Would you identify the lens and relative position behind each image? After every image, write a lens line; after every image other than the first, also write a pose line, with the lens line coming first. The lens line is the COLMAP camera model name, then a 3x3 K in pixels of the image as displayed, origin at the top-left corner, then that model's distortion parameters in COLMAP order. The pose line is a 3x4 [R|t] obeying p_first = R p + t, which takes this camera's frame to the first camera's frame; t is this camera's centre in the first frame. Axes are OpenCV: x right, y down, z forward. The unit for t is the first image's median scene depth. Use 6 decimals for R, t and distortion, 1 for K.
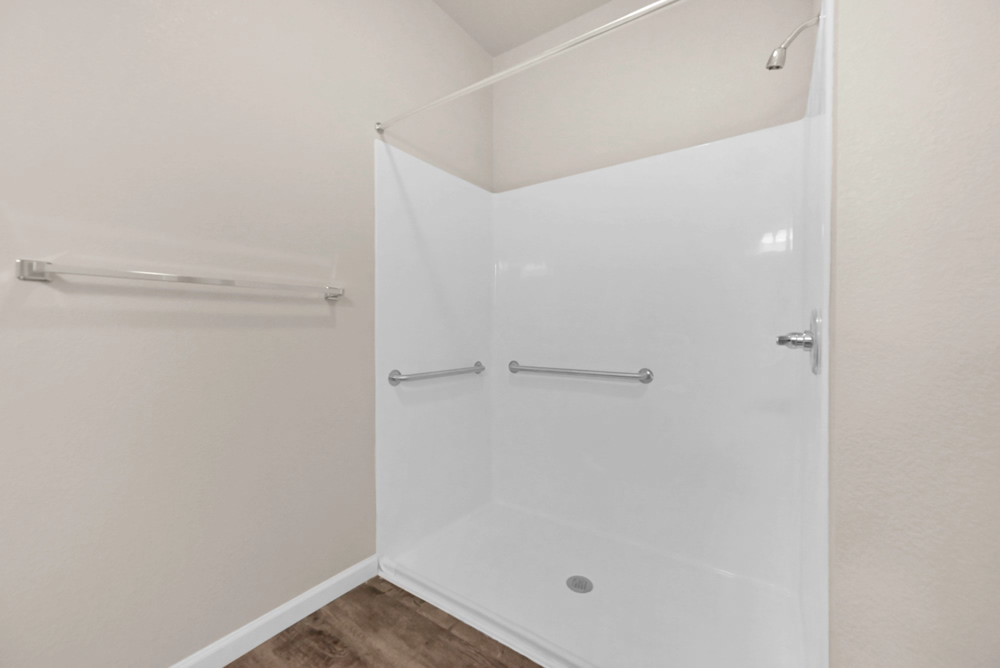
lens RADIAL K [[395.9, 0, 499.2], [0, 395.9, 331.3], [0, 0, 1]] dist [0.001330, 0.000206]
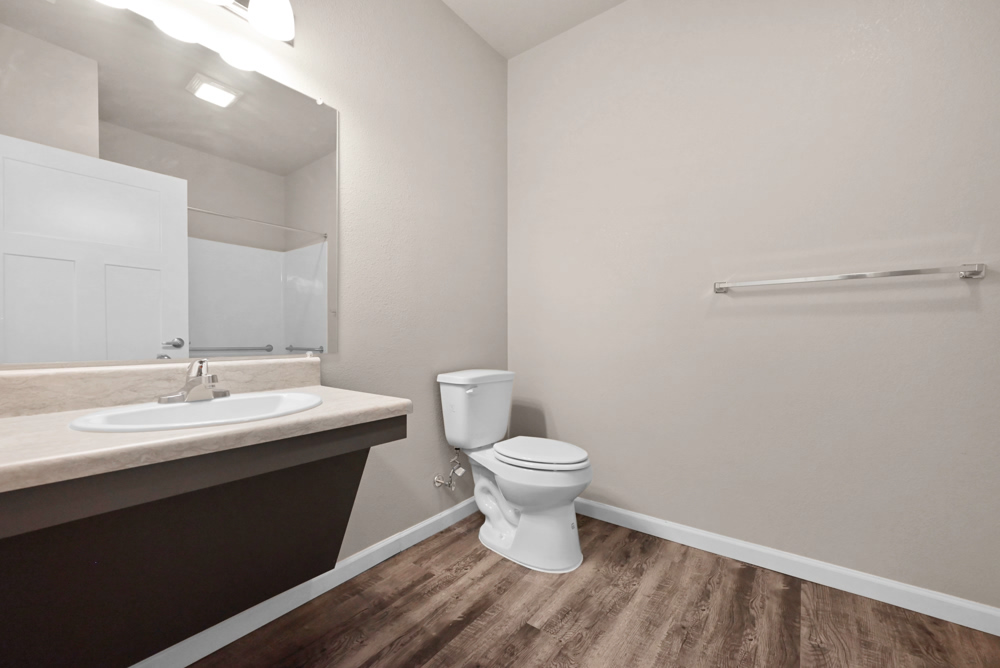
lens RADIAL K [[395.9, 0, 499.8], [0, 395.9, 333.5], [0, 0, 1]] dist [0.001330, 0.000206]
pose [[-0.037500, 0.005489, -0.999282, 0.521758], [-0.001386, 0.999984, 0.005545, 0.040451], [0.999296, 0.001592, -0.037492, 0.009779]]
